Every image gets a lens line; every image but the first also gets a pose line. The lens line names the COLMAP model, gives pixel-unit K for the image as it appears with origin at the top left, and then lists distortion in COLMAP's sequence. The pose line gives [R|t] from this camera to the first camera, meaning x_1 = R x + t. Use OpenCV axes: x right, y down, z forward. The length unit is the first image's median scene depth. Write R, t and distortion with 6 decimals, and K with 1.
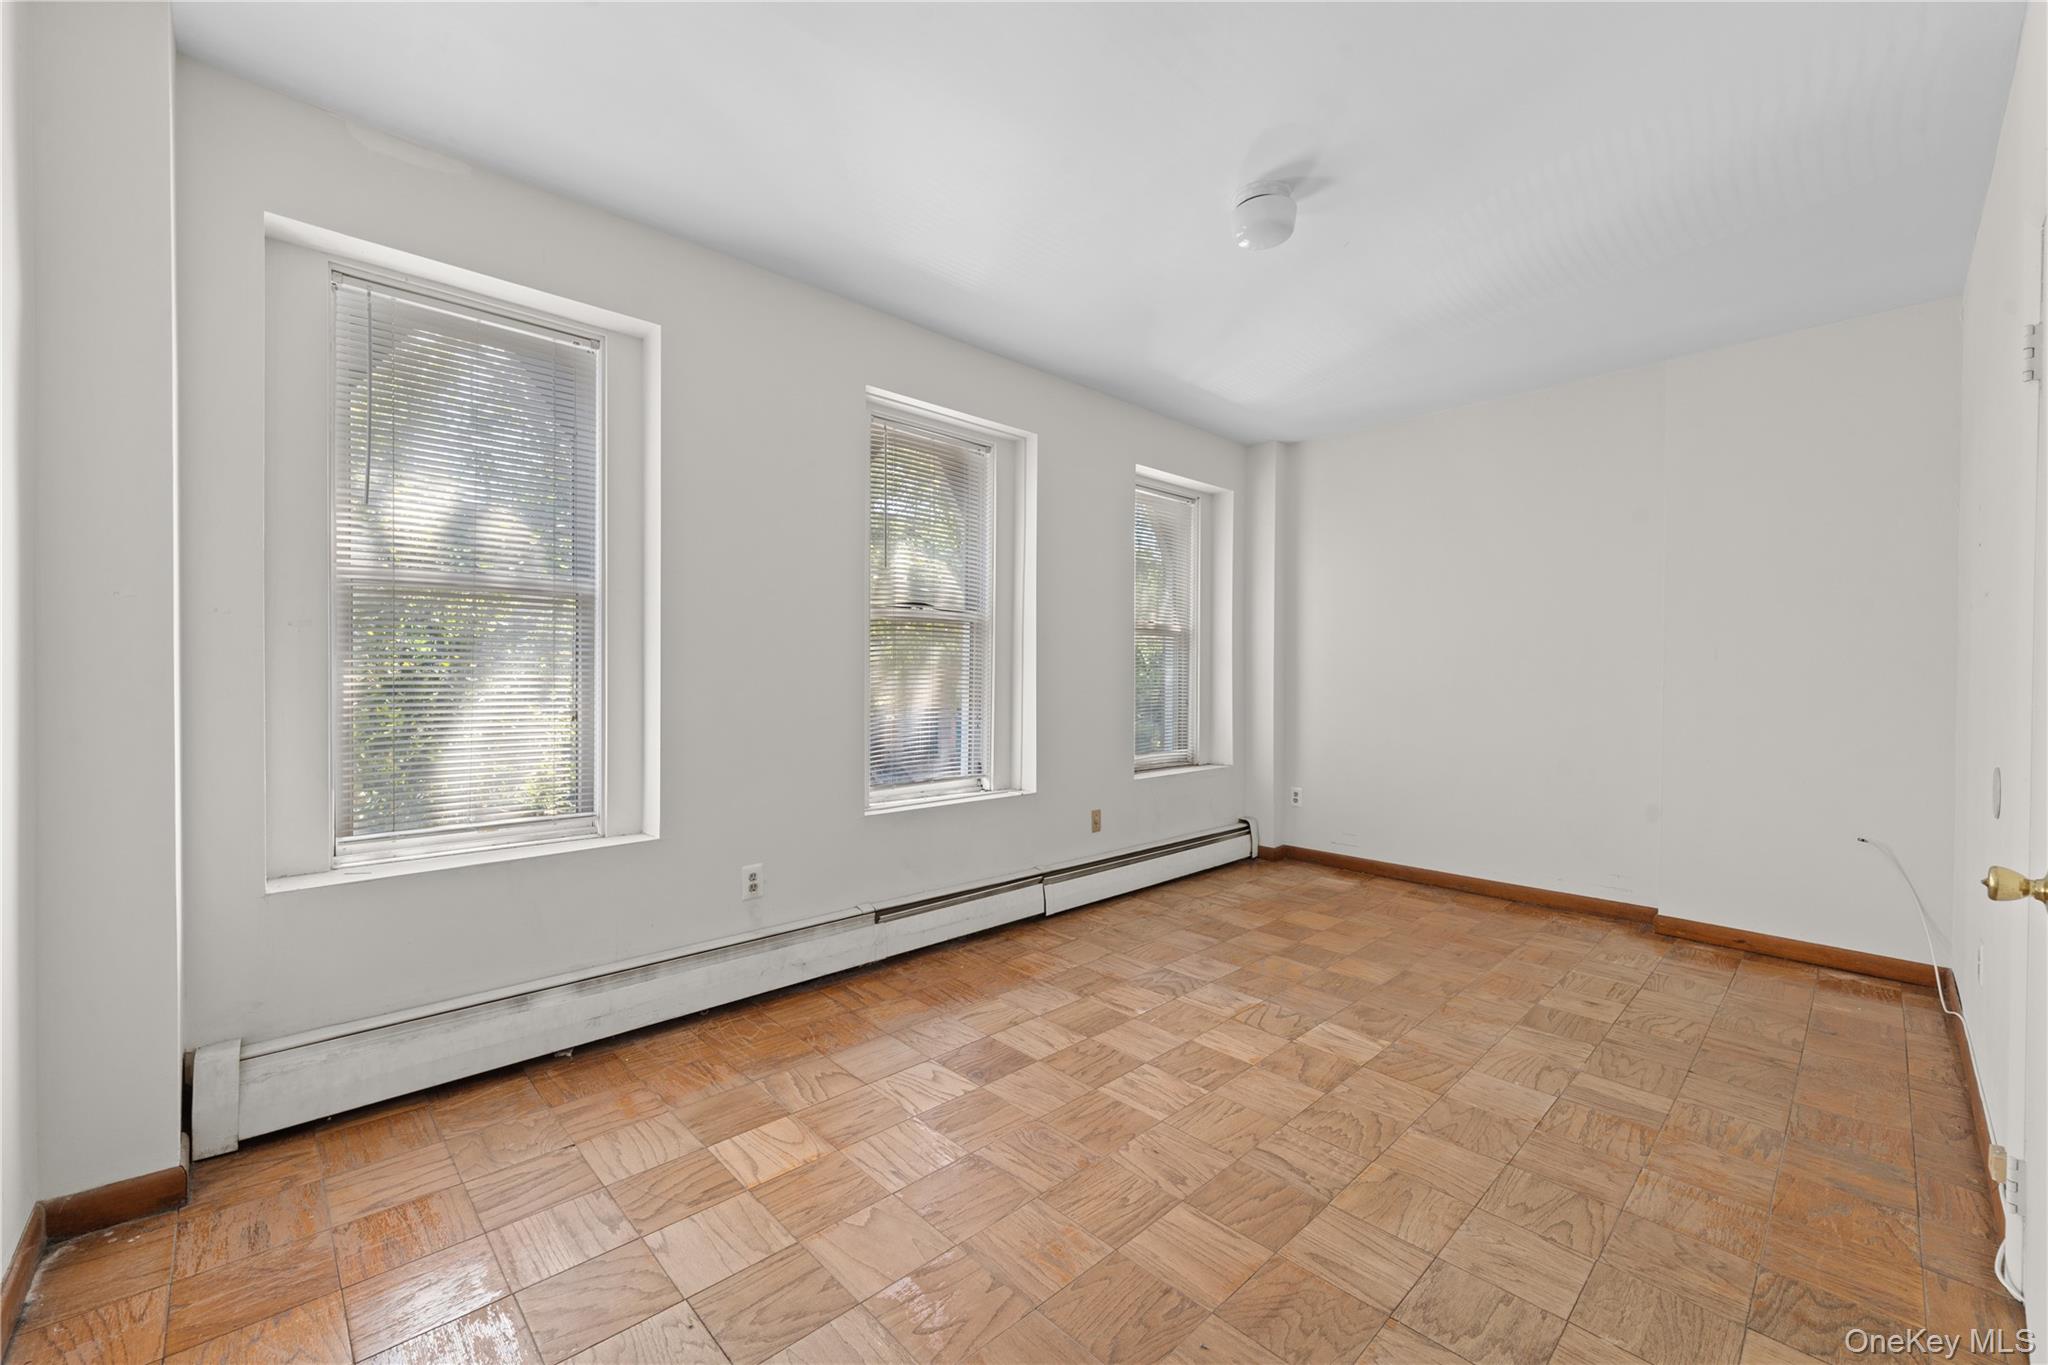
lens RADIAL K [[816.9, 0, 1024.0], [0, 816.9, 682.5], [0, 0, 1]] dist [0.001249, -0.000331]
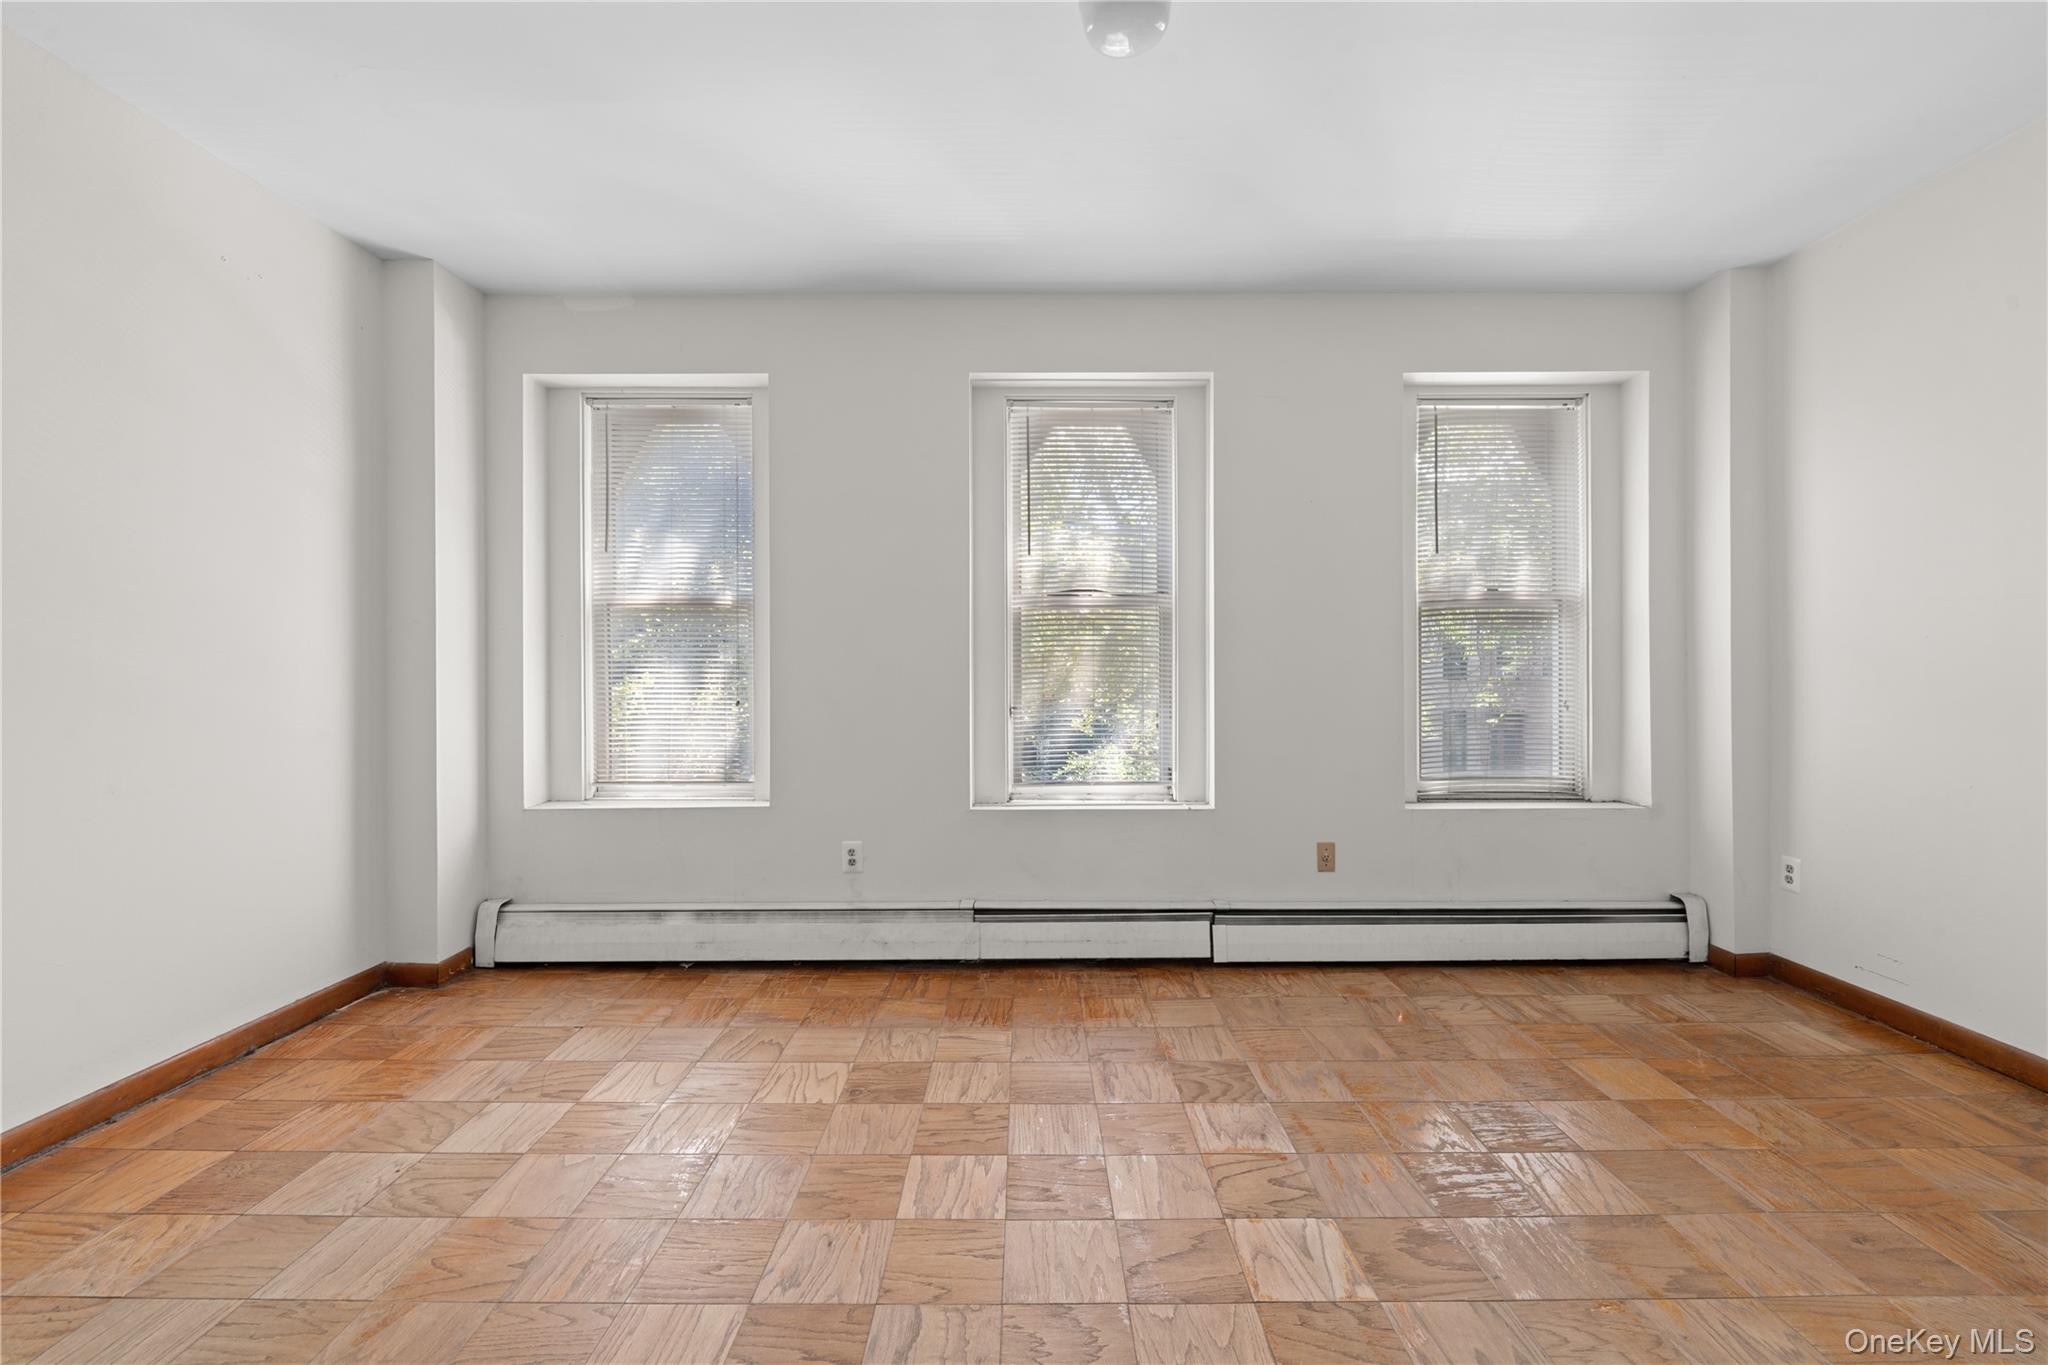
lens RADIAL K [[828.5, 0, 1037.0], [0, 828.5, 665.5], [0, 0, 1]] dist [0.000271, -0.000248]
pose [[0.724444, -0.009639, -0.689266, 0.534066], [-0.001047, 0.999886, -0.015083, 0.004881], [0.689332, 0.011649, 0.724351, 0.321463]]
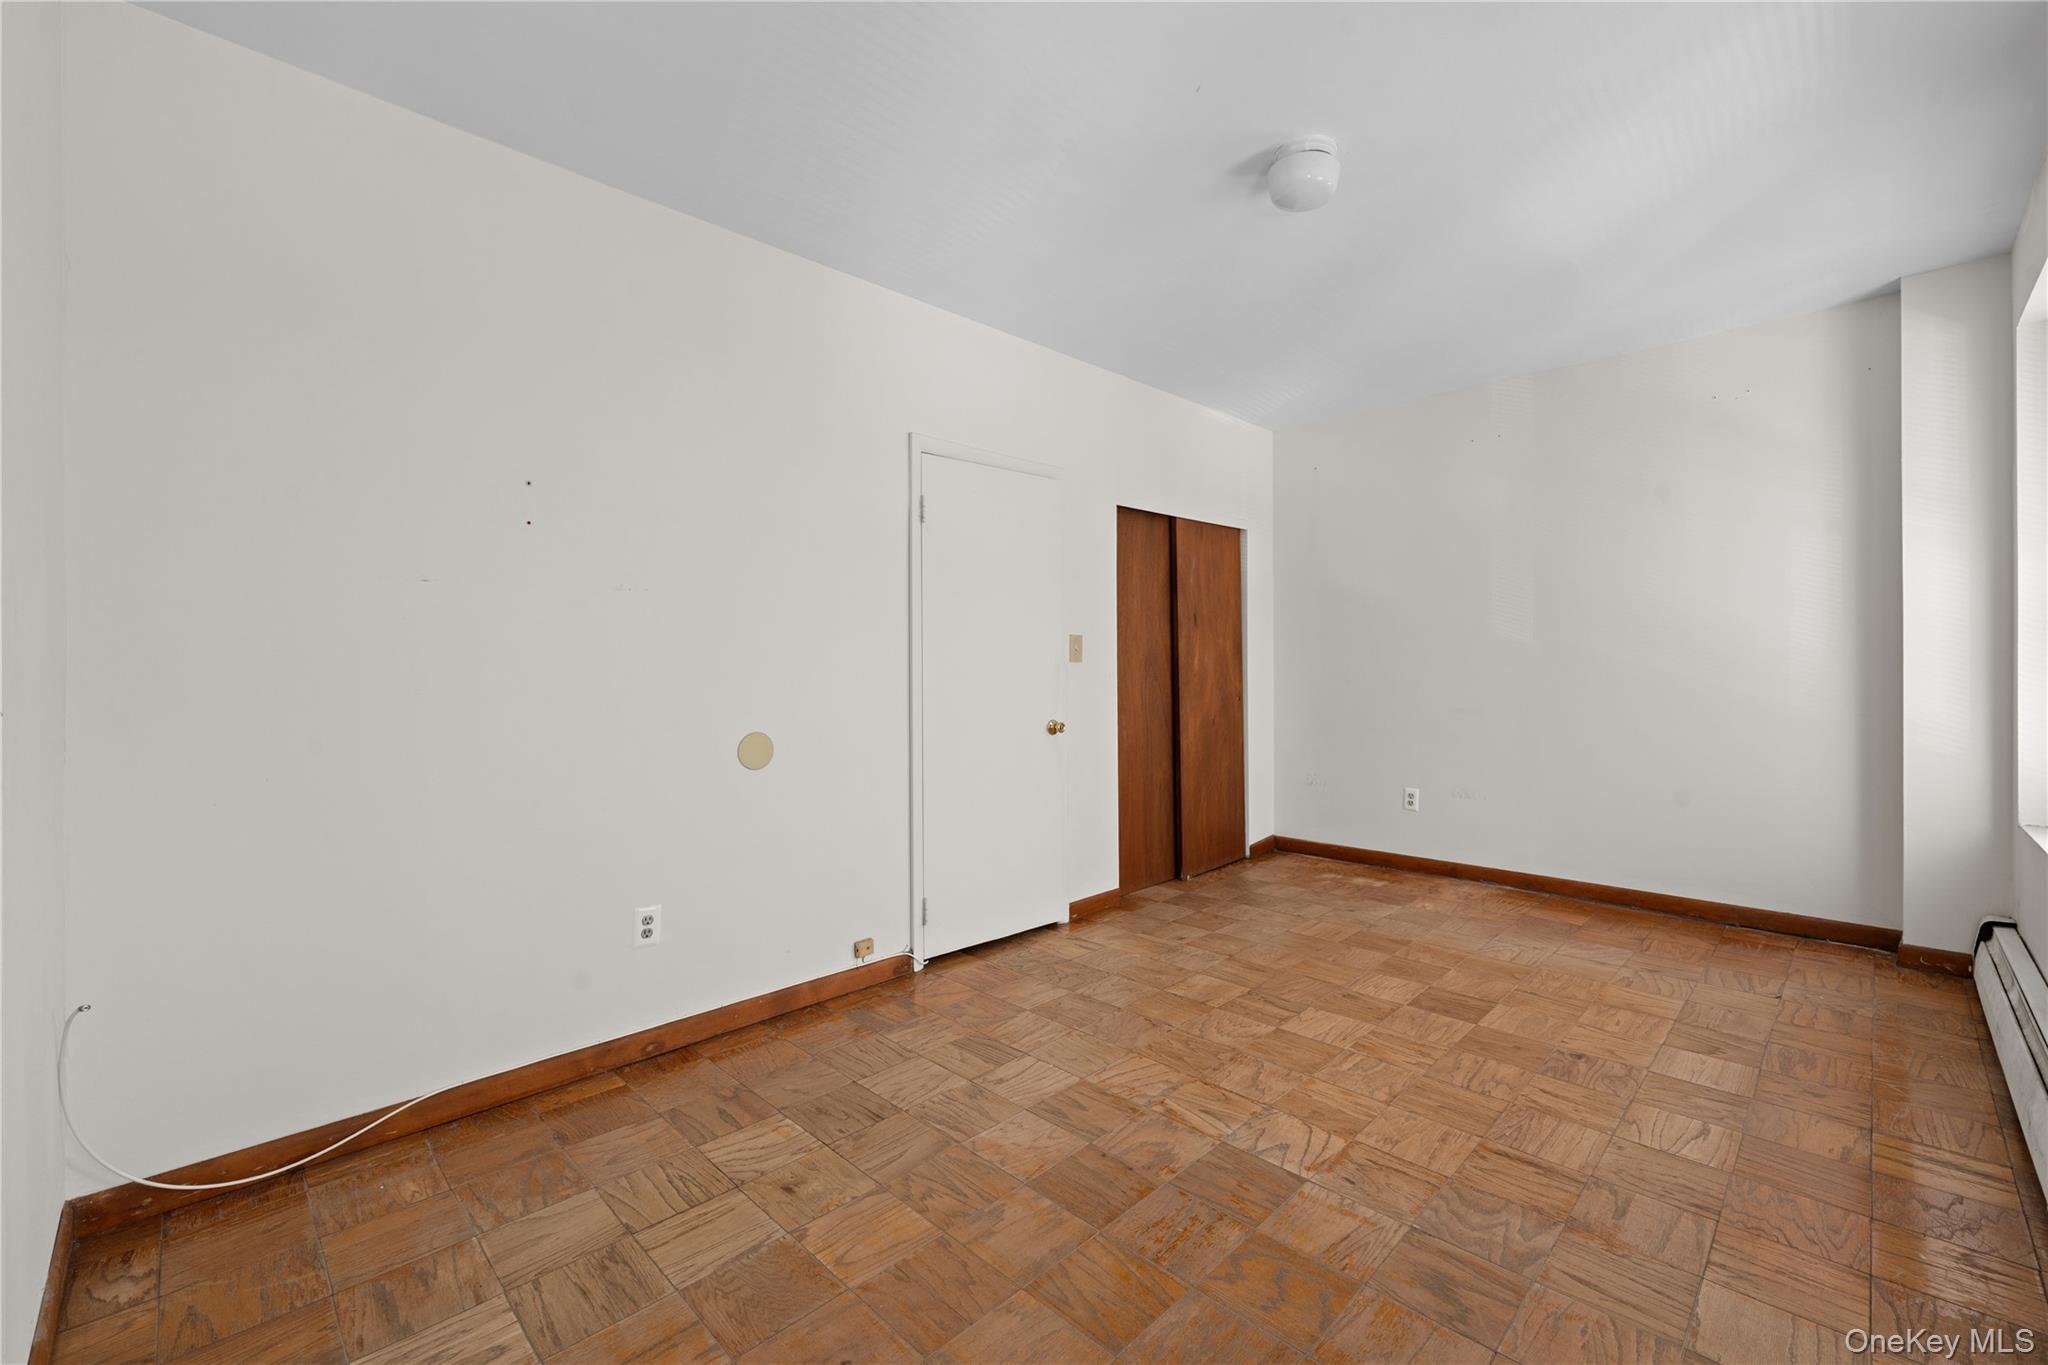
lens RADIAL K [[839.3, 0, 1027.6], [0, 839.3, 661.1], [0, 0, 1]] dist [0.000855, -0.000168]
pose [[-0.999826, -0.002255, -0.018540, 0.462597], [-0.002480, 0.999924, 0.012108, -0.018085], [0.018512, 0.012152, -0.999755, 1.444968]]
